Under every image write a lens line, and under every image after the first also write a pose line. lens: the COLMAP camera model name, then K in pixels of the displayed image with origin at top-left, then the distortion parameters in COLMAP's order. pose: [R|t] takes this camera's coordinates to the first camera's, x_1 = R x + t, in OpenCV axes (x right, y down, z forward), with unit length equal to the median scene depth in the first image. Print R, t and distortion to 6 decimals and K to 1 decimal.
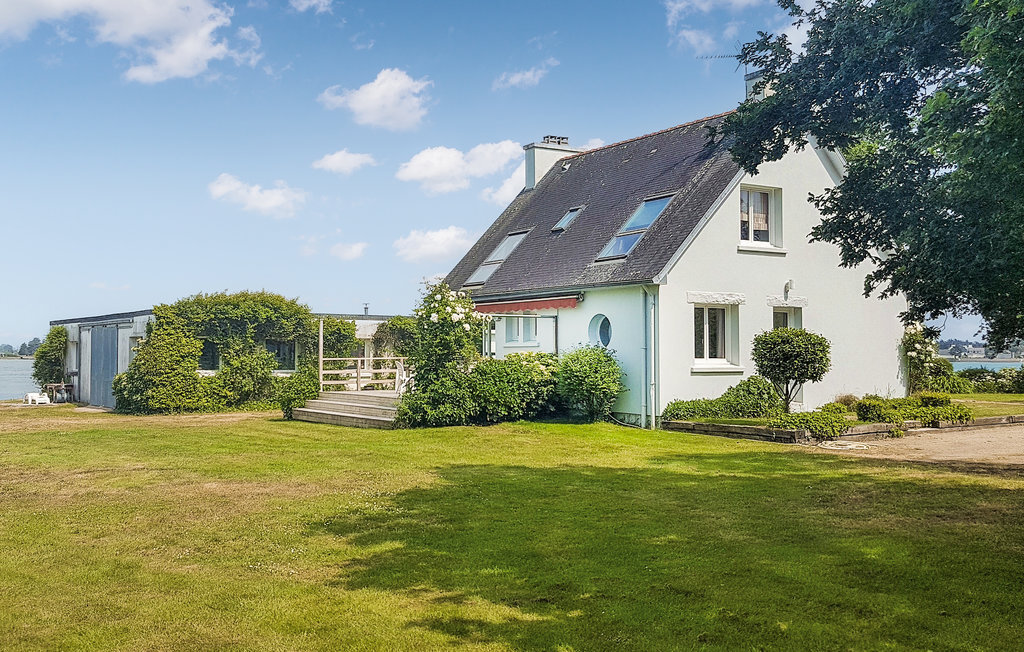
lens RADIAL K [[946.3, 0, 512.0], [0, 946.3, 326.0], [0, 0, 1]] dist [0.085248, -0.225611]
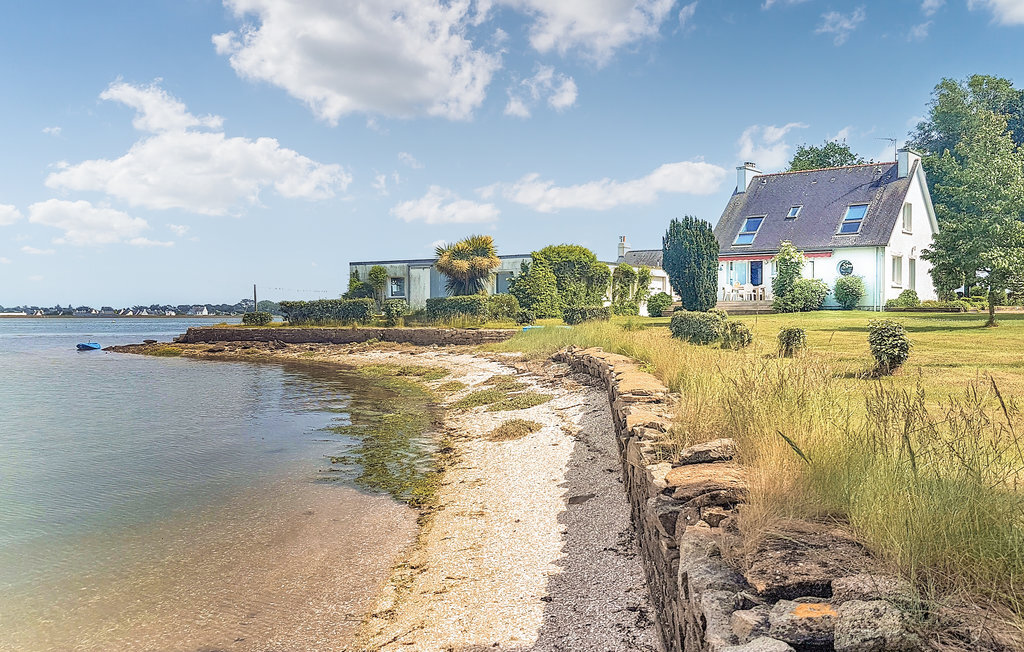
lens RADIAL K [[946.3, 0, 512.0], [0, 946.3, 326.0], [0, 0, 1]] dist [0.085248, -0.225611]
pose [[0.879768, 0.000375, 0.475403, -0.526129], [-0.007272, 0.999893, 0.012669, 0.037814], [-0.475347, -0.014603, 0.879677, -0.173707]]
